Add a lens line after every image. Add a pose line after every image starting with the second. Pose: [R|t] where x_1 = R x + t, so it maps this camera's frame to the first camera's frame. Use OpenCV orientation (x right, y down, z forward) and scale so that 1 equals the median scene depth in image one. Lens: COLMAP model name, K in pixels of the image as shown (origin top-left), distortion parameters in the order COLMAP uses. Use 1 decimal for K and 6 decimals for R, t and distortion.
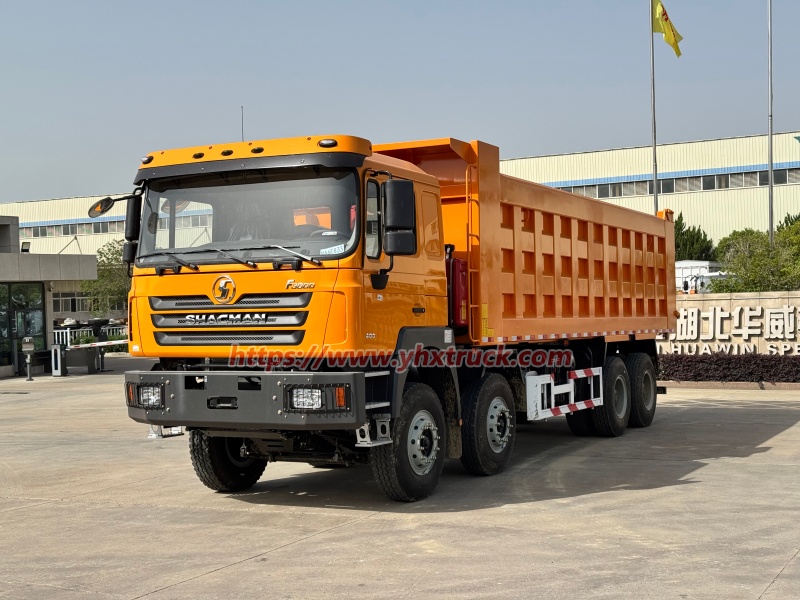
lens RADIAL K [[1135.0, 0, 400.0], [0, 1135.0, 300.0], [0, 0, 1]] dist [0.113349, 0.022020]
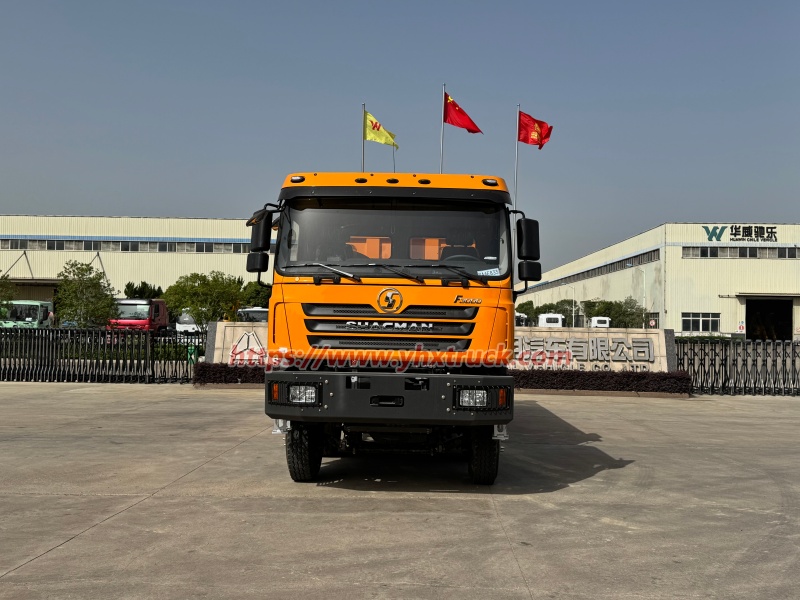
lens RADIAL K [[803.1, 0, 400.0], [0, 803.1, 300.0], [0, 0, 1]] dist [0.070657, -0.001775]
pose [[0.898665, 0.057747, 0.434818, -0.485021], [-0.042213, 0.998081, -0.045308, 0.025680], [-0.436600, 0.022362, 0.899378, 0.274545]]
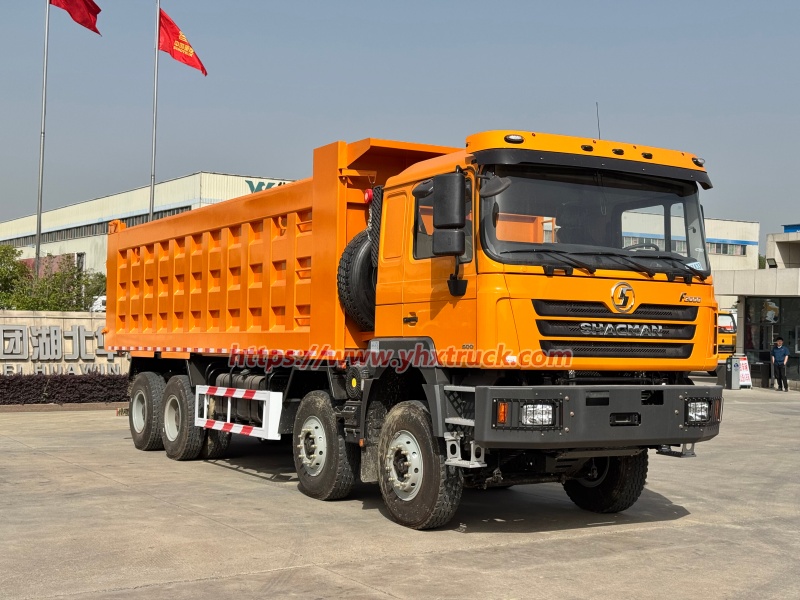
lens RADIAL K [[1135.0, 0, 400.0], [0, 1135.0, 300.0], [0, 0, 1]] dist [0.113349, 0.022020]
pose [[0.524538, 0.056904, 0.849483, -1.029440], [-0.038306, 0.998331, -0.043221, 0.039639], [-0.850525, -0.009869, 0.525842, 0.654160]]
